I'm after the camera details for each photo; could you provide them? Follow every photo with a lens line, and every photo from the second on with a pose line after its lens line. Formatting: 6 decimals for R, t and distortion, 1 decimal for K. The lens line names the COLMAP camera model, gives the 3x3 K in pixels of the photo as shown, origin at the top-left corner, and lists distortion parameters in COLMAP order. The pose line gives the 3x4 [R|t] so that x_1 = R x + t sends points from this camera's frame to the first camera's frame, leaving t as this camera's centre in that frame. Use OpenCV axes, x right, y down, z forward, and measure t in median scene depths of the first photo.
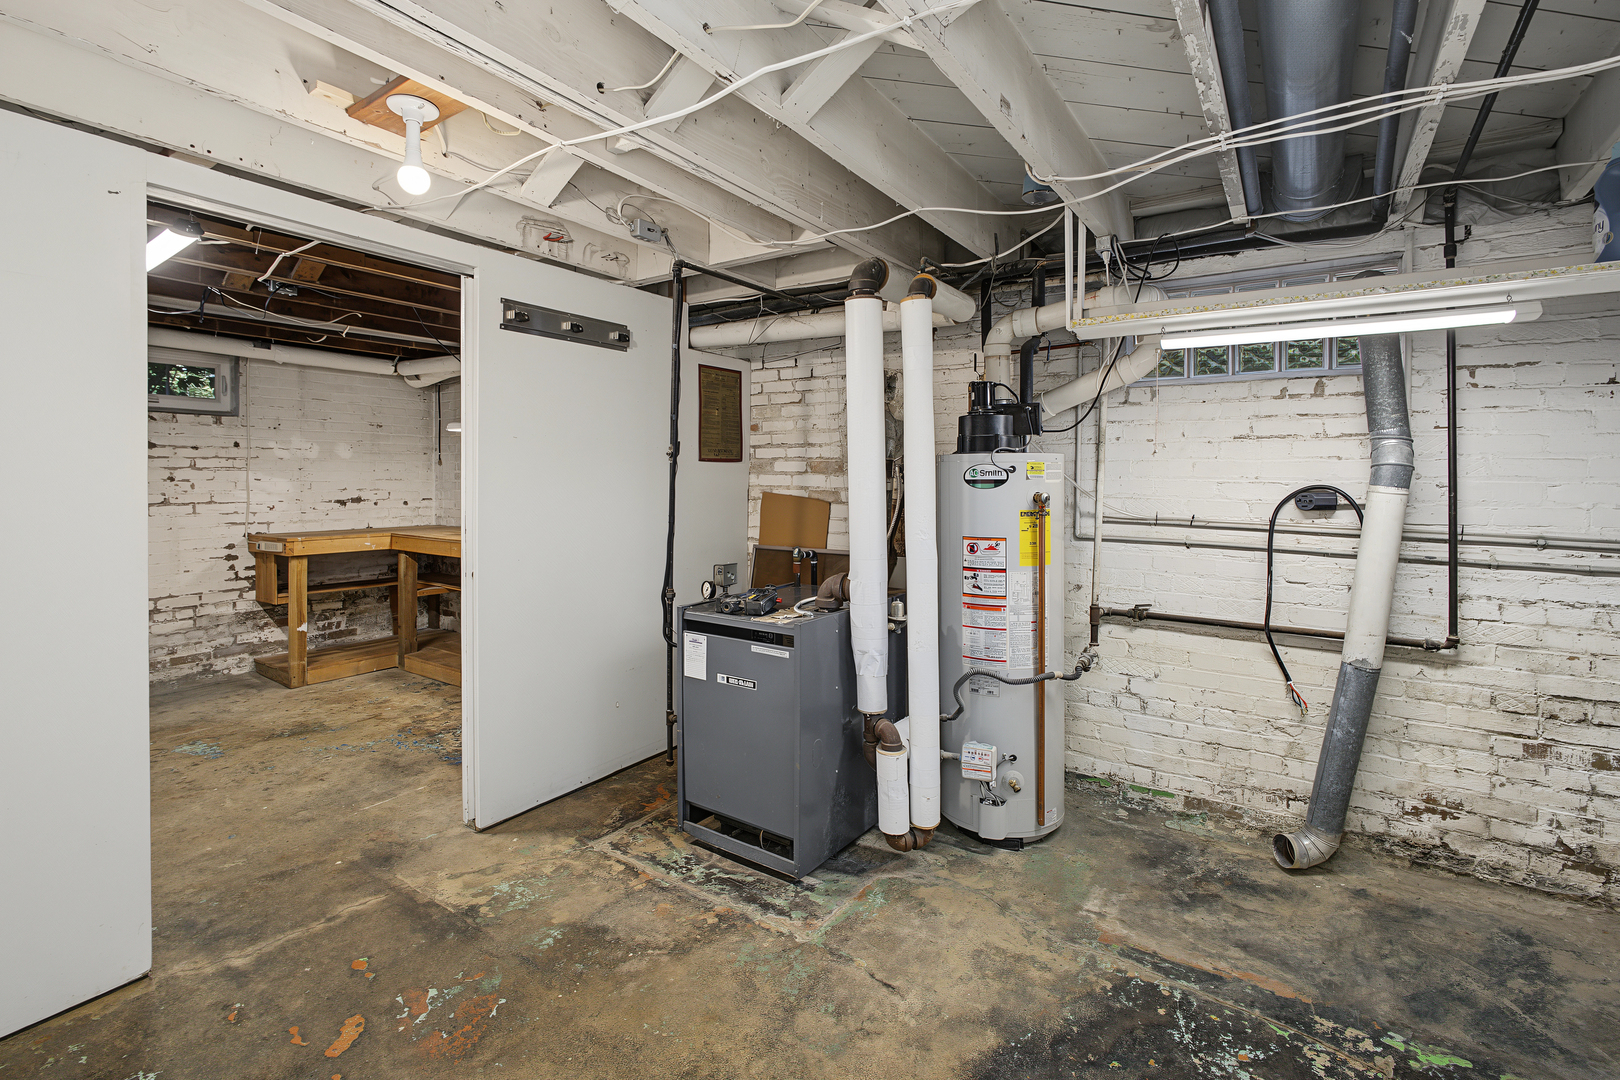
lens RADIAL K [[721.7, 0, 811.3], [0, 721.7, 485.5], [0, 0, 1]] dist [-0.000681, 0.000778]
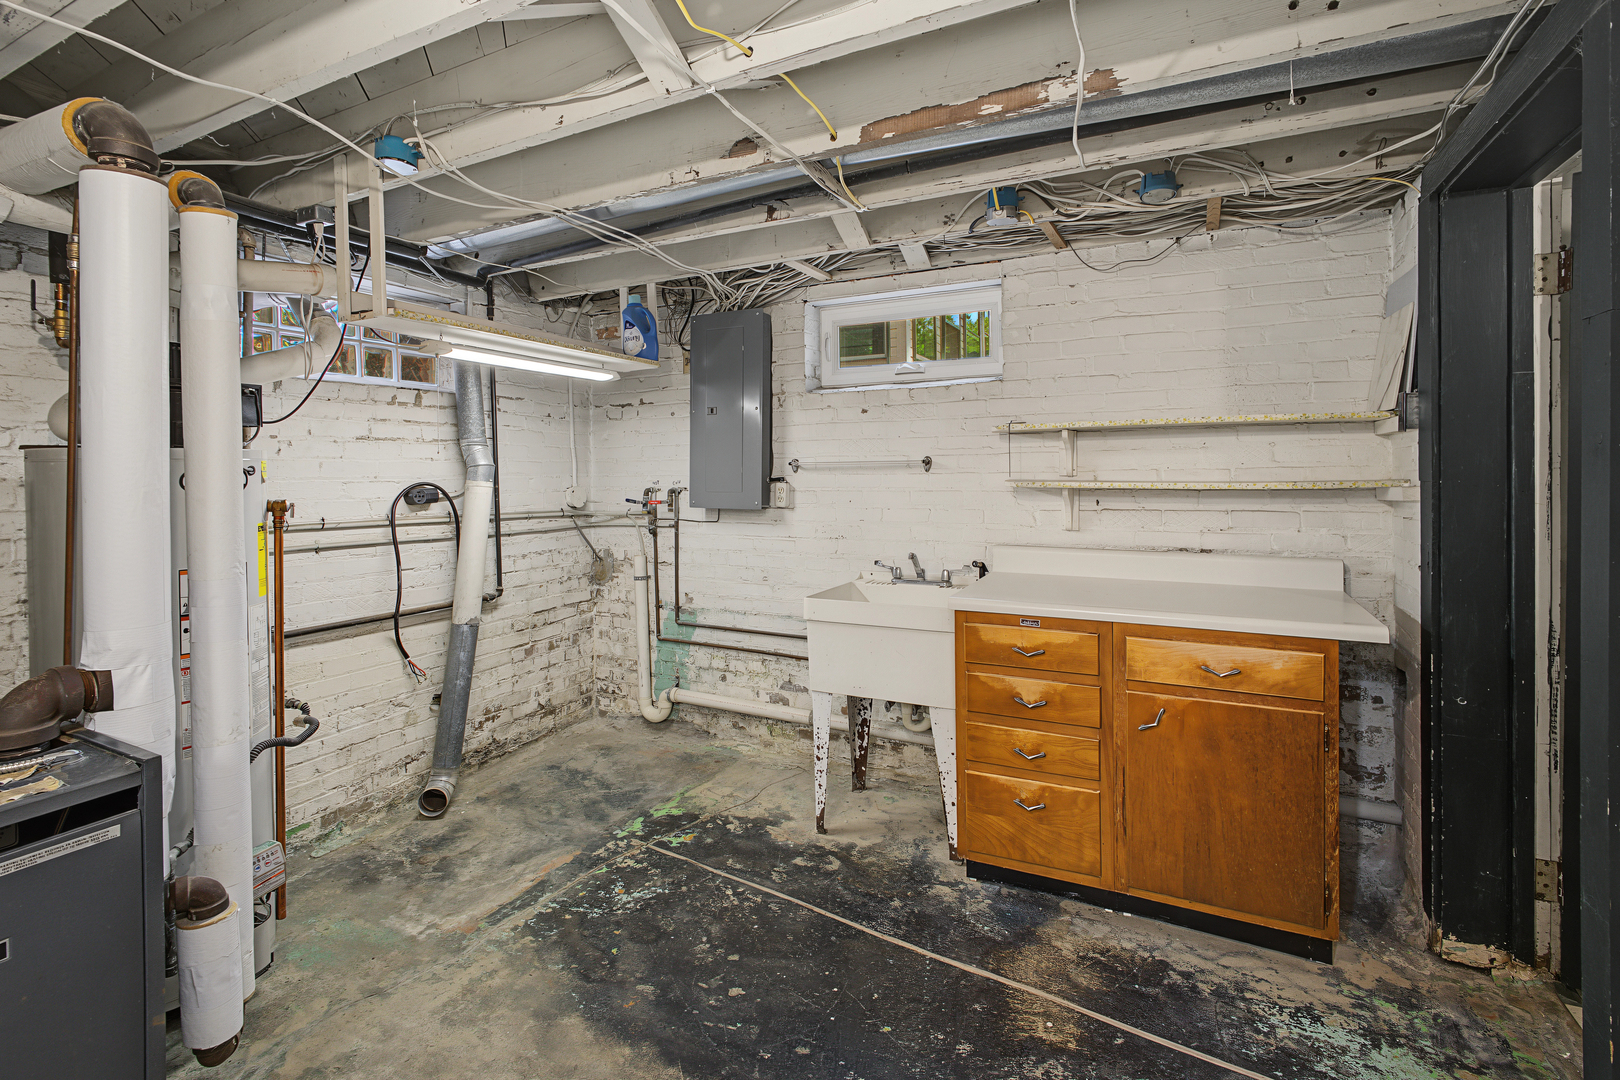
lens RADIAL K [[742.9, 0, 812.9], [0, 742.9, 472.0], [0, 0, 1]] dist [-0.003418, 0.000483]
pose [[-0.120515, -0.006778, 0.992688, -0.619257], [0.025038, 0.999638, 0.009865, -0.014699], [-0.992396, 0.026044, -0.120302, 0.563893]]
